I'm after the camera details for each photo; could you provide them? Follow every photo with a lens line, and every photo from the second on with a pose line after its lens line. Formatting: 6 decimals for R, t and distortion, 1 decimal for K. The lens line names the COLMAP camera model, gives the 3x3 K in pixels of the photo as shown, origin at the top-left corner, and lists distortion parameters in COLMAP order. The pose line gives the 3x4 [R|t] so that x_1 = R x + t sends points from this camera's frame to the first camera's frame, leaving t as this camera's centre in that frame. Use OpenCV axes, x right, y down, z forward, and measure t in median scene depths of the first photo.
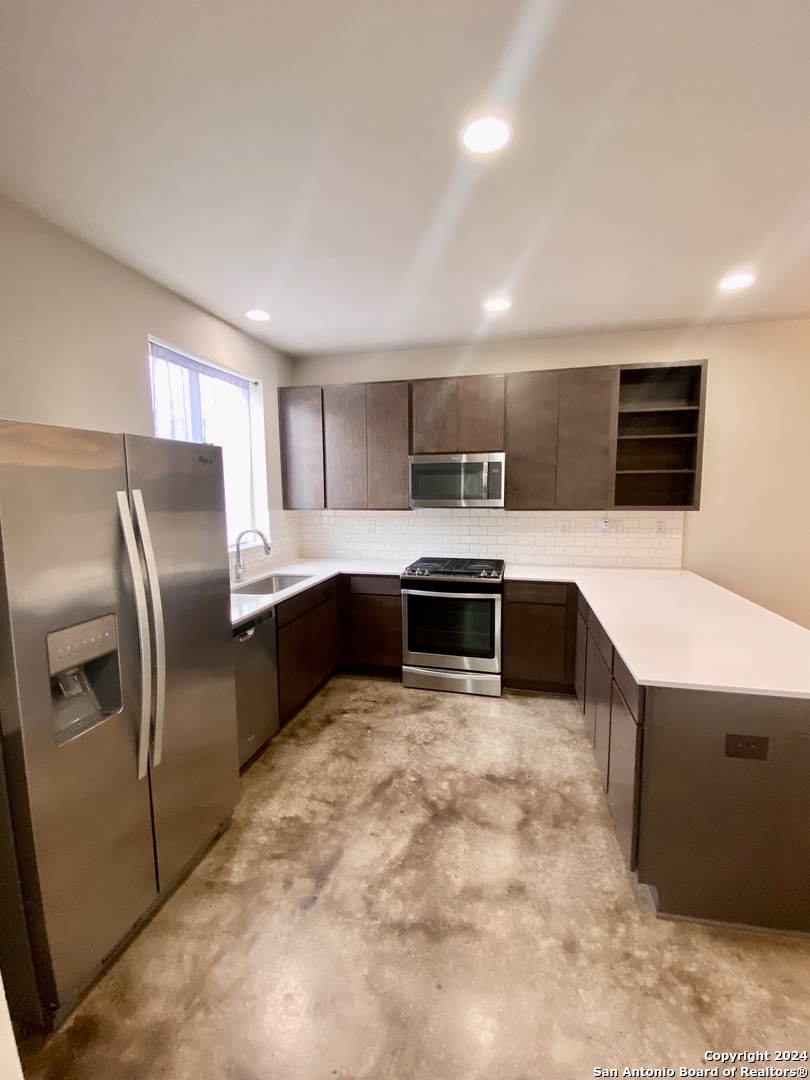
lens RADIAL K [[442.5, 0, 400.6], [0, 442.5, 538.8], [0, 0, 1]] dist [0.001804, -0.011436]
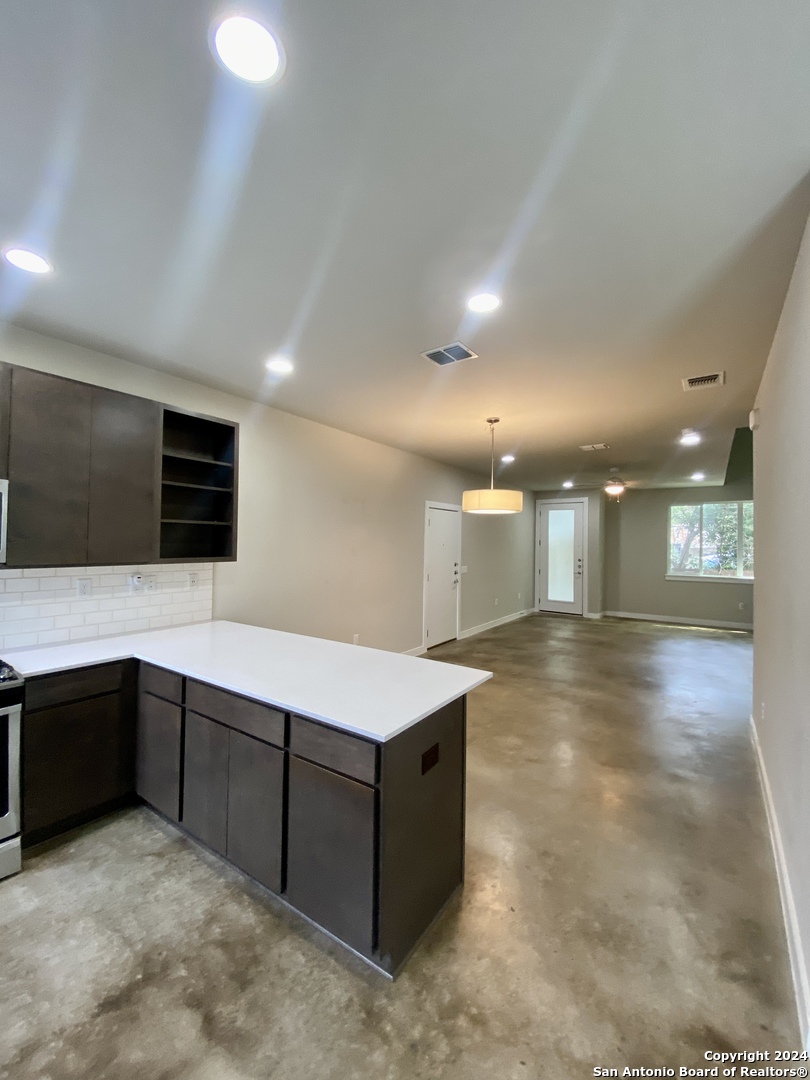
lens RADIAL K [[442.5, 0, 397.8], [0, 442.5, 536.4], [0, 0, 1]] dist [0.001804, -0.011436]
pose [[0.373544, 0.021307, 0.927368, -0.169456], [0.084320, 0.994817, -0.056821, -0.032852], [-0.923772, 0.099421, 0.369811, 0.267386]]
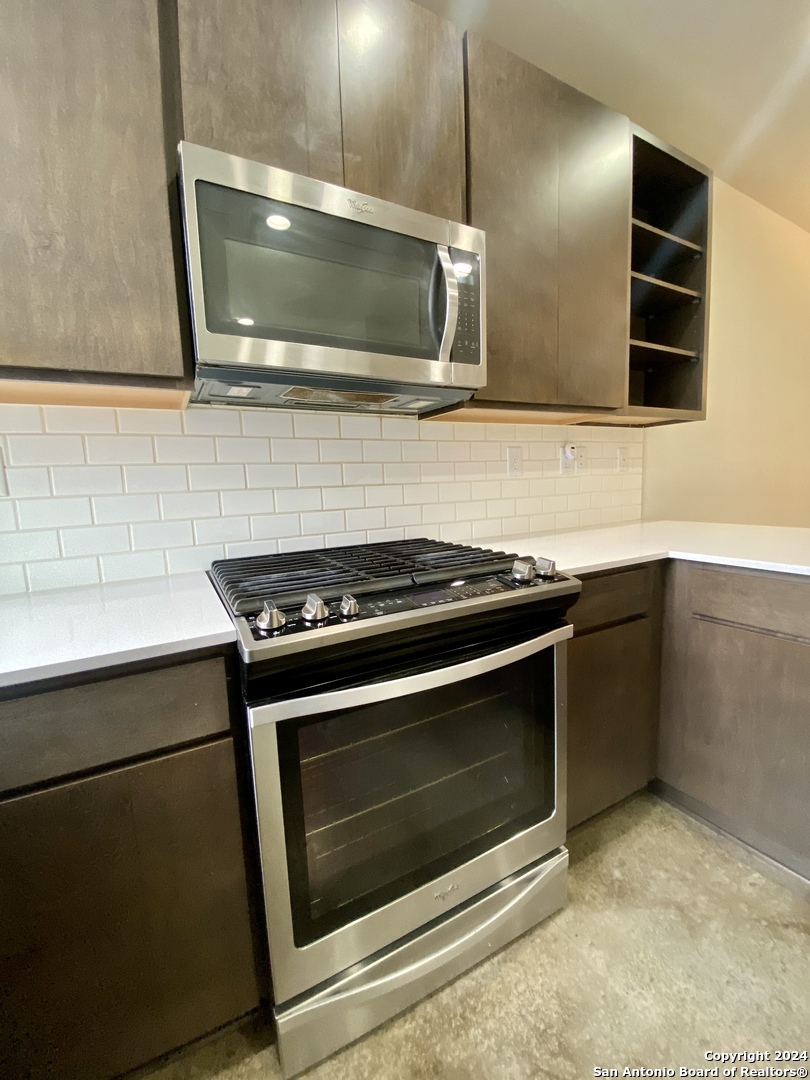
lens RADIAL K [[442.5, 0, 408.7], [0, 442.5, 535.2], [0, 0, 1]] dist [0.001804, -0.011436]
pose [[0.730332, -0.104600, 0.675037, -0.087576], [0.111626, 0.993198, 0.033130, 0.035787], [-0.673910, 0.051156, 0.737040, 0.898254]]
